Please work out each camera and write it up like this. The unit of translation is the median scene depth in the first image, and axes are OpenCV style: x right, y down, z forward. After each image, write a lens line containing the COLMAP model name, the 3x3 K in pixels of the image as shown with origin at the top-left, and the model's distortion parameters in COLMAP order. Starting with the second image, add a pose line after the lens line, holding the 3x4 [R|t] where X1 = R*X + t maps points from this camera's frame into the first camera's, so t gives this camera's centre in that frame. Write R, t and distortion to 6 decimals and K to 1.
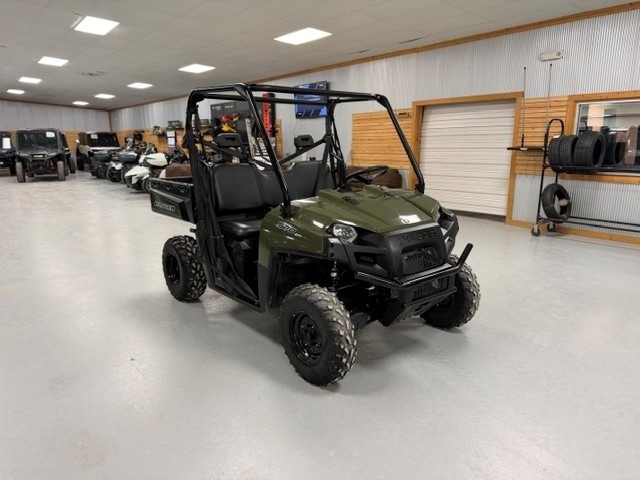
lens RADIAL K [[450.7, 0, 318.5], [0, 450.7, 240.8], [0, 0, 1]] dist [0.001623, -0.034822]
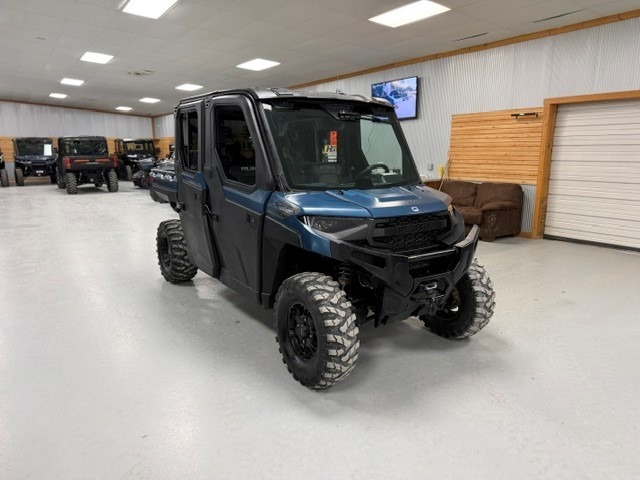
lens RADIAL K [[450.7, 0, 318.0], [0, 450.7, 237.0], [0, 0, 1]] dist [0.001623, -0.034822]
pose [[0.997419, 0.016478, -0.069881, -0.079525], [-0.018319, 0.999499, -0.025792, -0.028451], [0.069421, 0.027005, 0.997222, 0.137680]]
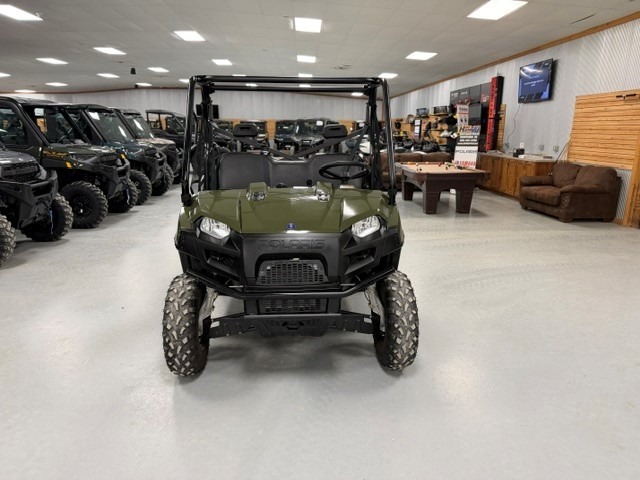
lens RADIAL K [[450.7, 0, 319.7], [0, 450.7, 243.5], [0, 0, 1]] dist [0.001623, -0.034822]
pose [[0.808713, 0.147762, -0.569341, 0.151125], [-0.130080, 0.988895, 0.071879, -0.016026], [0.573640, 0.015930, 0.818953, 0.065766]]
